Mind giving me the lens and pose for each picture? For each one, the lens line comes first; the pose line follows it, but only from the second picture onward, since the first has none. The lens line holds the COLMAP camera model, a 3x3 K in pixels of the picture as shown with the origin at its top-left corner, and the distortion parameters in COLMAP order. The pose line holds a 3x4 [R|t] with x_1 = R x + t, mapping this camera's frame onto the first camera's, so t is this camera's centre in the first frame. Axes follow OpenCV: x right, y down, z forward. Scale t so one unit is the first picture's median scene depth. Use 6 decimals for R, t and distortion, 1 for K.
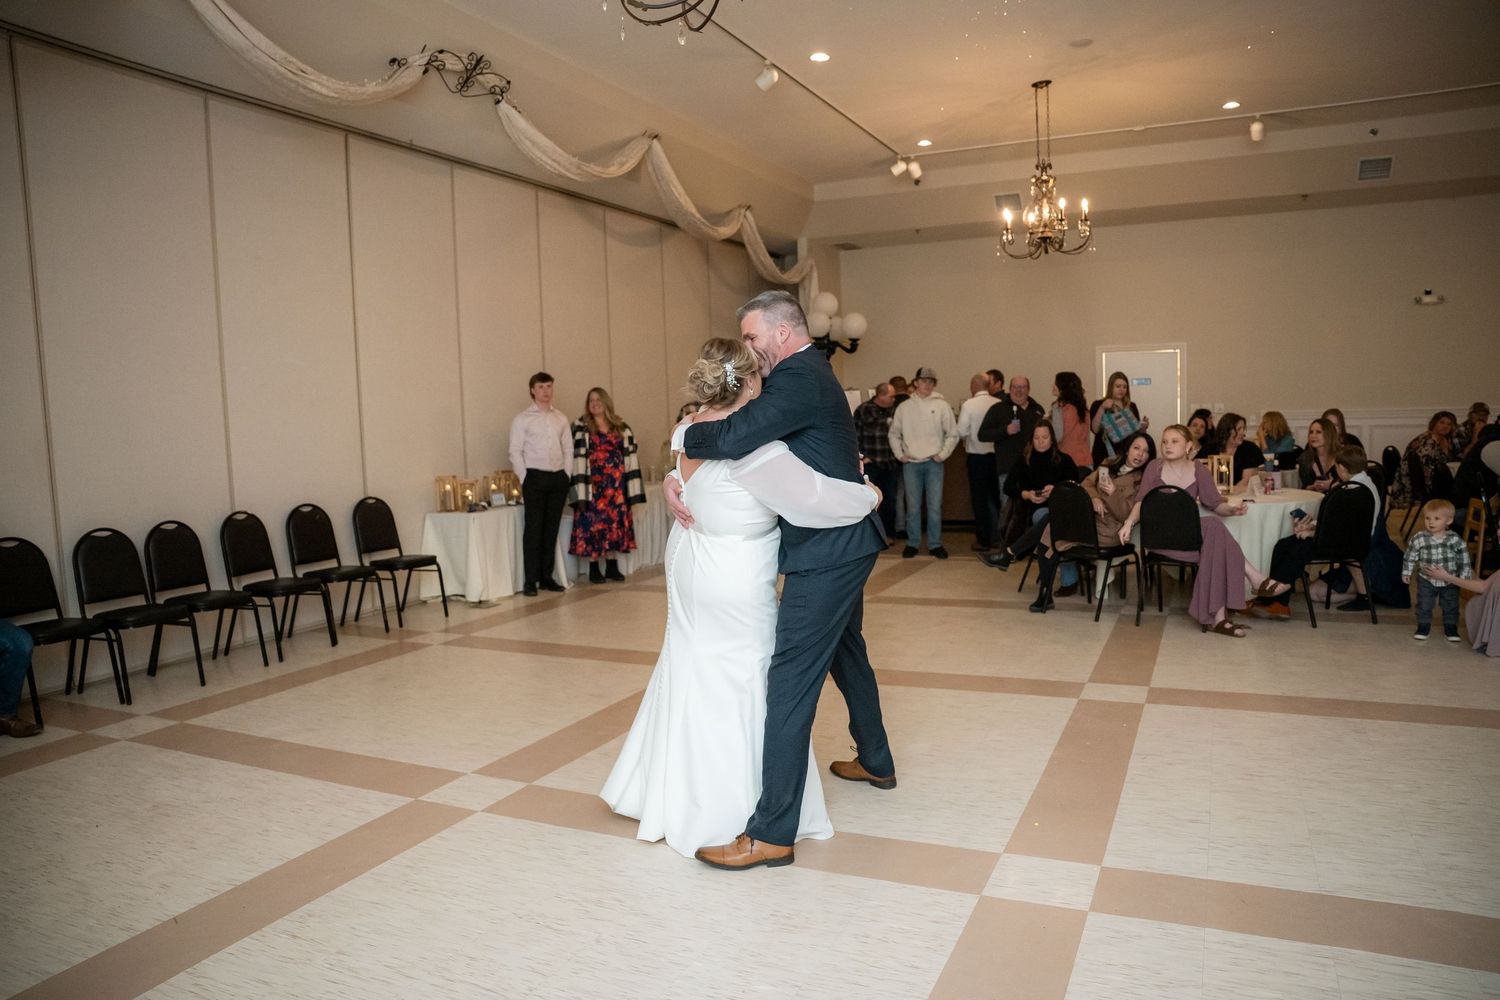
lens RADIAL K [[1029.4, 0, 754.3], [0, 1029.4, 509.1], [0, 0, 1]] dist [-0.134815, 0.087139]
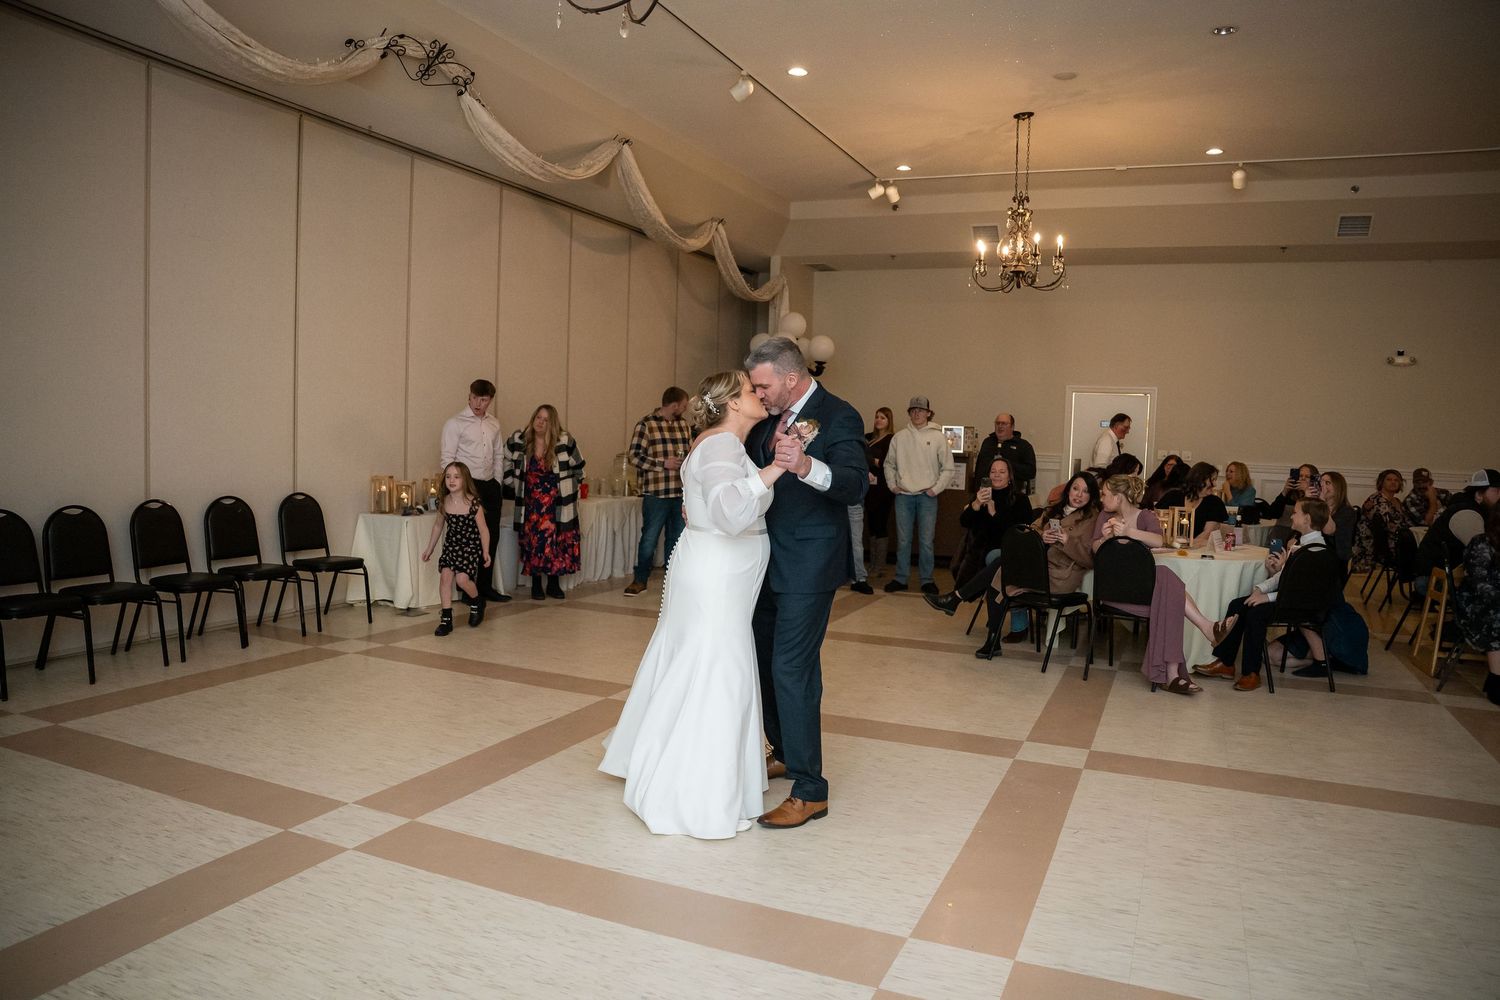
lens RADIAL K [[1029.4, 0, 749.2], [0, 1029.4, 501.3], [0, 0, 1]] dist [-0.134815, 0.087139]
pose [[0.997627, 0.064728, 0.023479, 0.024294], [-0.064187, 0.997671, -0.023099, -0.009699], [-0.024919, 0.021537, 0.999457, 0.038196]]
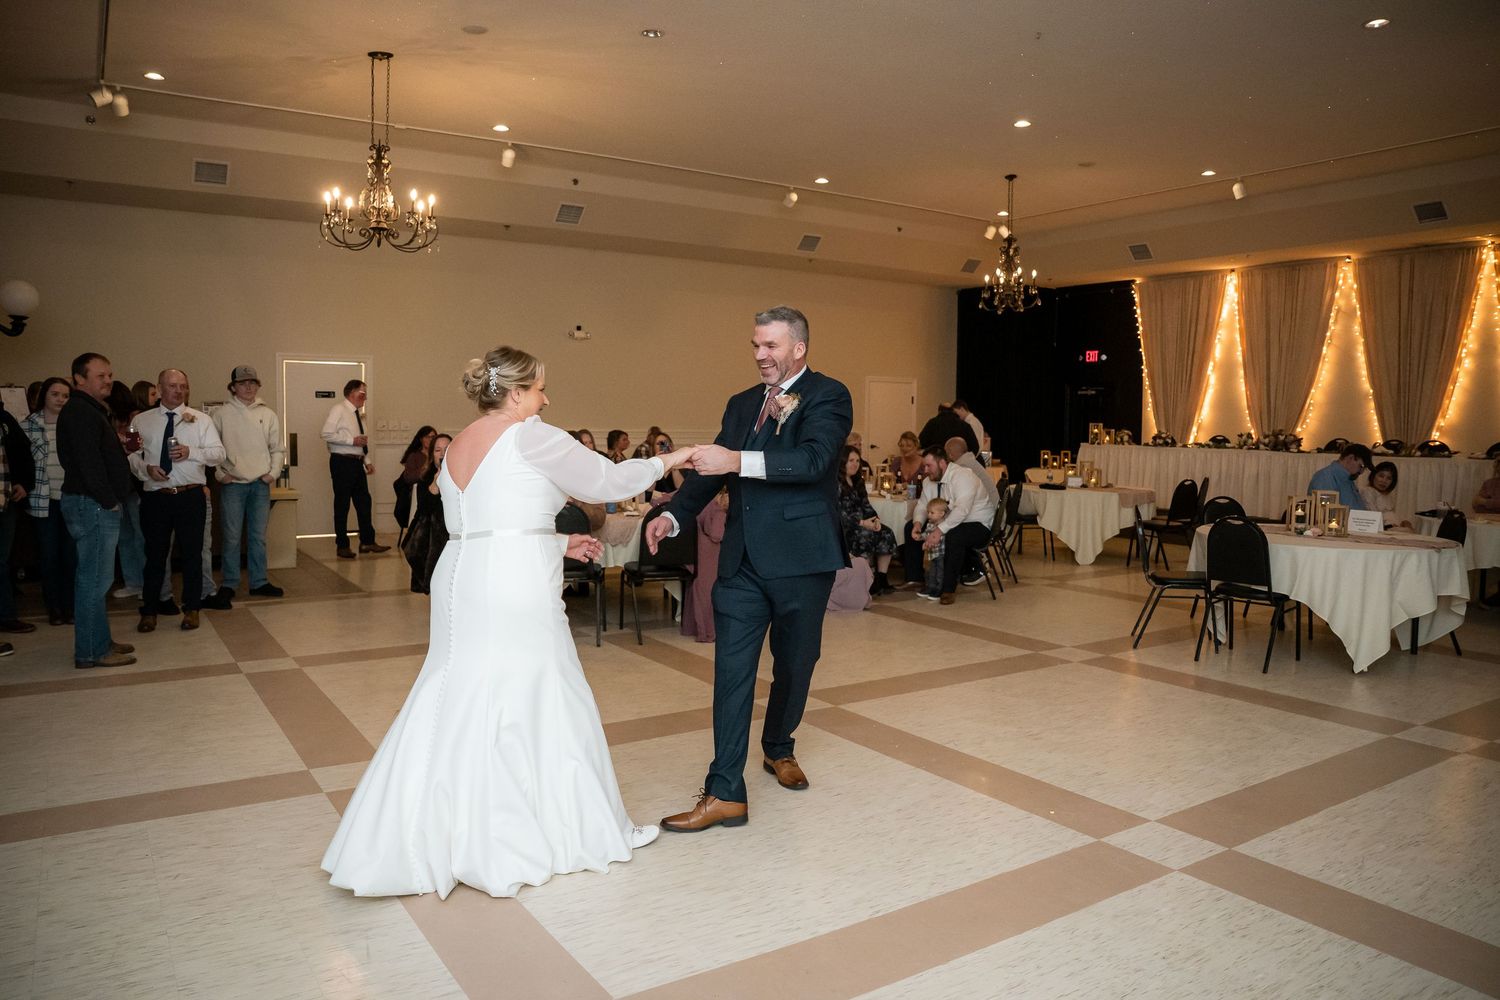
lens RADIAL K [[1053.7, 0, 739.1], [0, 1053.7, 504.2], [0, 0, 1]] dist [-0.132614, 0.091432]
pose [[0.528608, -0.028027, 0.848403, -0.384157], [0.049074, 0.998792, 0.002419, -0.017034], [-0.847446, 0.040356, 0.529345, 0.319059]]
